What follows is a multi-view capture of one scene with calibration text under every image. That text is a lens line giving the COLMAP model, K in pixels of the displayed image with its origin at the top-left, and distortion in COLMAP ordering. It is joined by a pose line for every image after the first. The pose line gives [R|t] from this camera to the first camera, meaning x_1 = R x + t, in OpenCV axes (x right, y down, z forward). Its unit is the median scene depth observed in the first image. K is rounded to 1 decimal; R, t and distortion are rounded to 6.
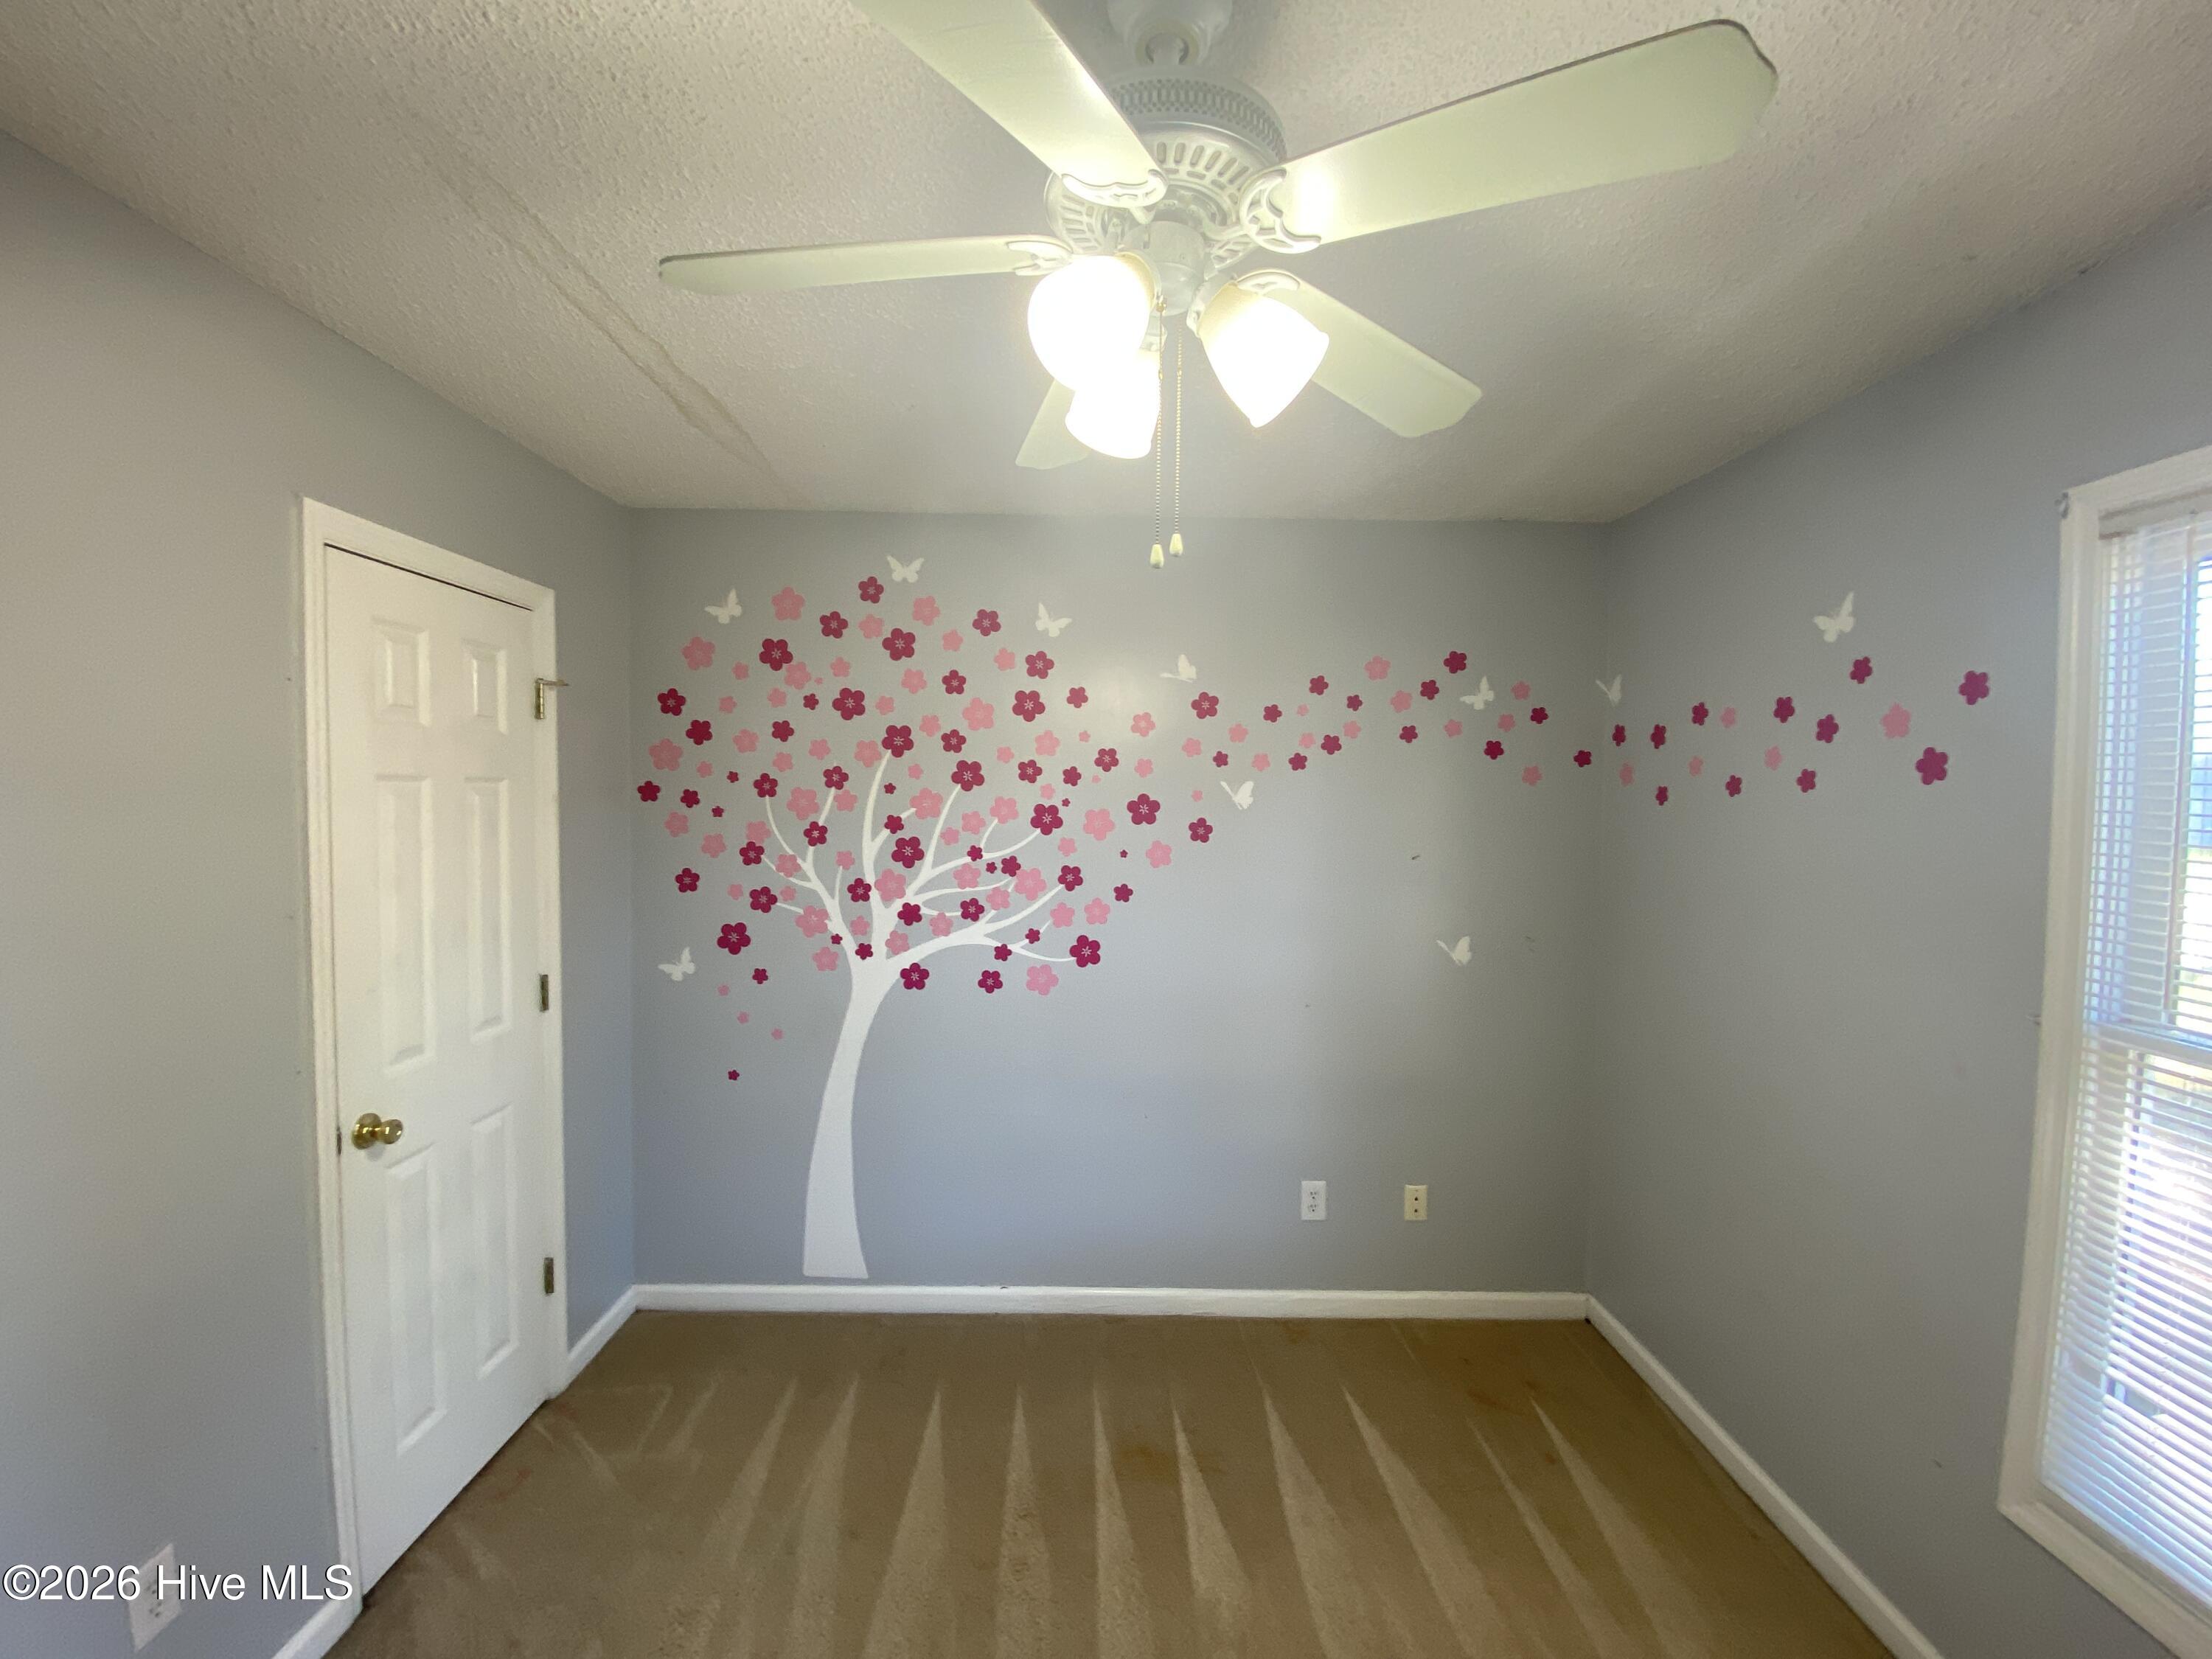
lens RADIAL K [[888.1, 0, 1107.0], [0, 888.1, 830.0], [0, 0, 1]] dist [0.013940, -0.016724]
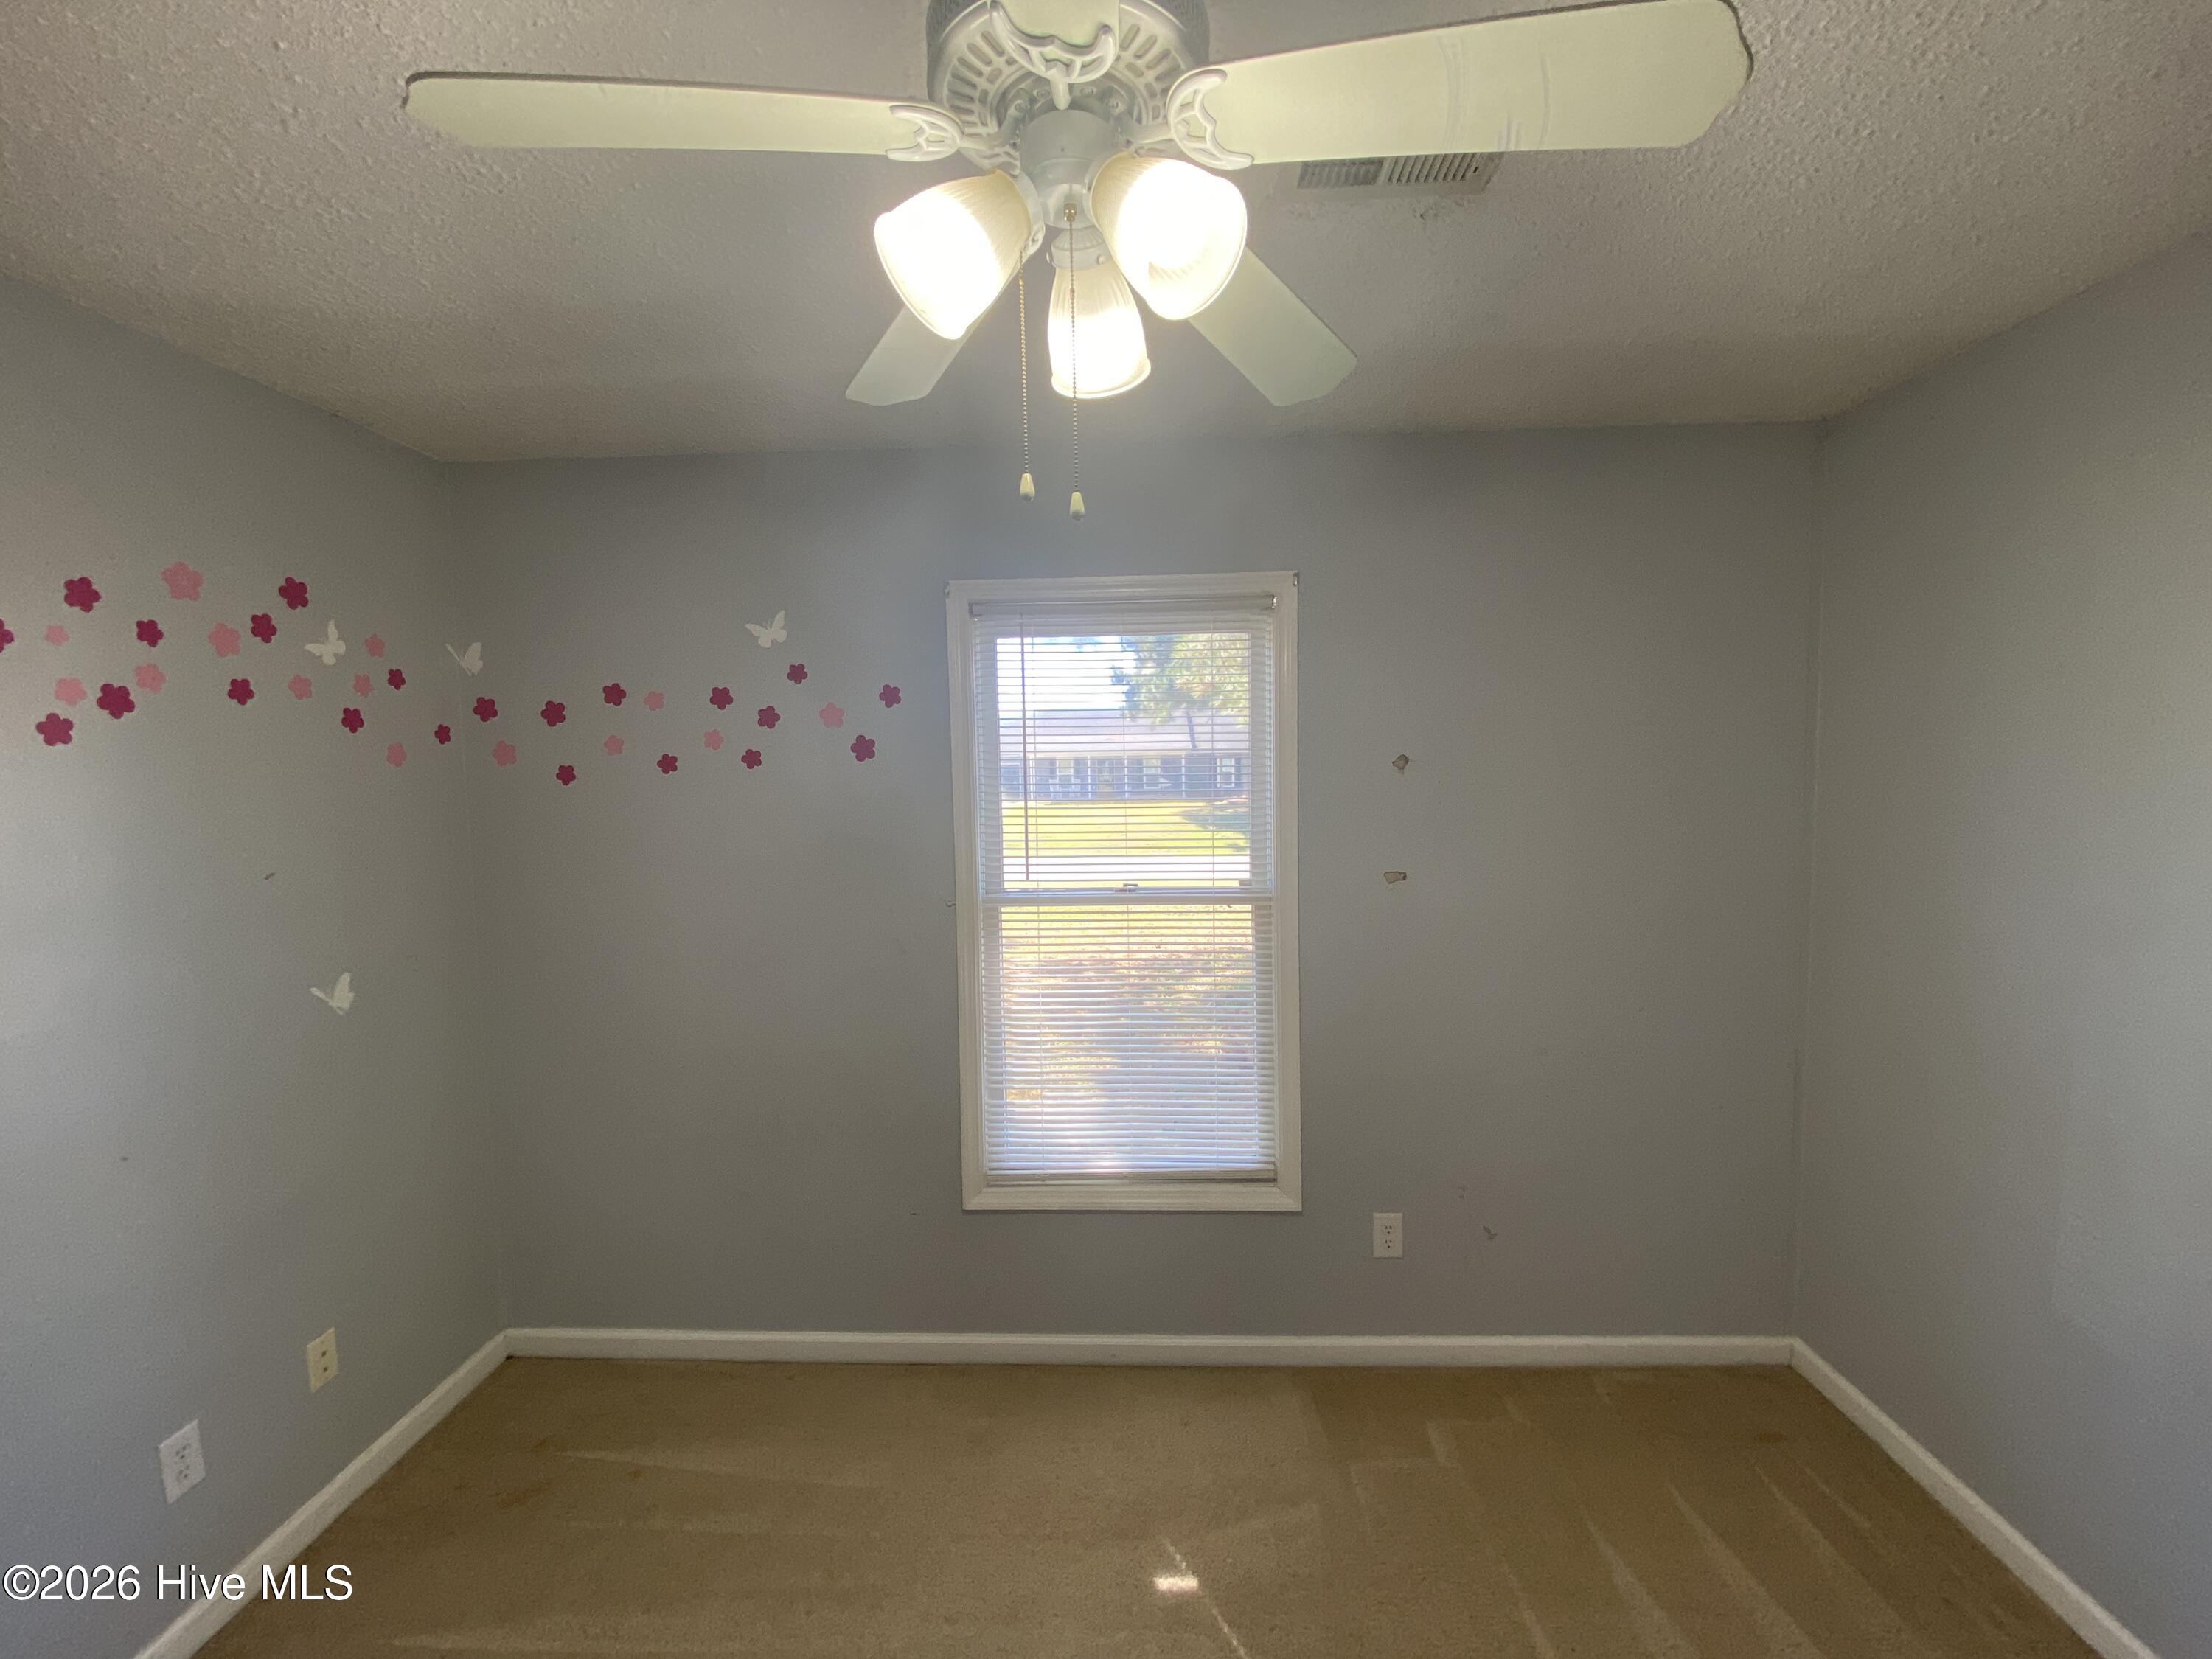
lens RADIAL K [[888.1, 0, 1107.0], [0, 888.1, 830.0], [0, 0, 1]] dist [0.013940, -0.016724]
pose [[0.039997, -0.083901, 0.995671, -0.299886], [0.059017, 0.994927, 0.081468, -0.020886], [-0.997455, 0.055503, 0.044746, 0.335011]]
